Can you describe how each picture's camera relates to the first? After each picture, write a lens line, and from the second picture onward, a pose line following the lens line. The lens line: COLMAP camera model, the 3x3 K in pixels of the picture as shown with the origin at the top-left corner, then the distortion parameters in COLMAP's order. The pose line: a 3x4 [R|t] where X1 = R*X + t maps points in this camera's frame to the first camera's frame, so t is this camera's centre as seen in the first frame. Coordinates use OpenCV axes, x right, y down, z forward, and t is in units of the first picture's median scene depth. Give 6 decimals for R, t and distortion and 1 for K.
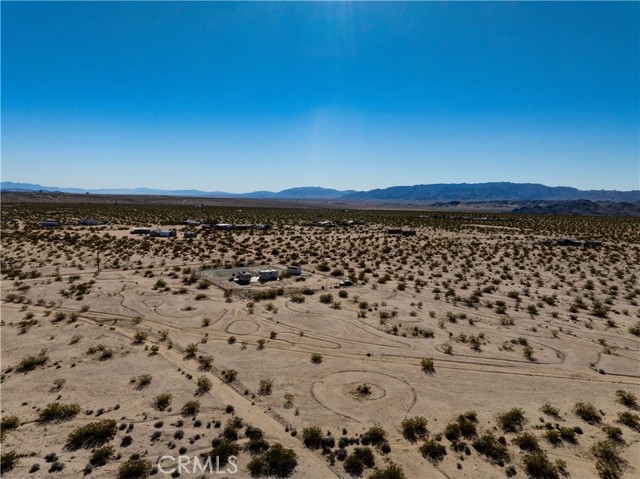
lens RADIAL K [[451.8, 0, 322.2], [0, 451.8, 238.0], [0, 0, 1]] dist [-0.045868, 0.015102]
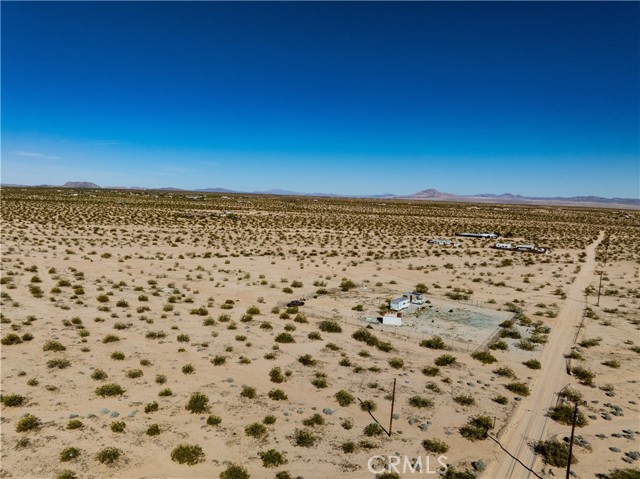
lens RADIAL K [[451.8, 0, 320.8], [0, 451.8, 242.1], [0, 0, 1]] dist [-0.045868, 0.015102]
pose [[-0.947690, -0.025285, -0.318189, 0.208407], [-0.088065, 0.978878, 0.184506, -0.124588], [0.306803, 0.202876, -0.929900, 1.329101]]
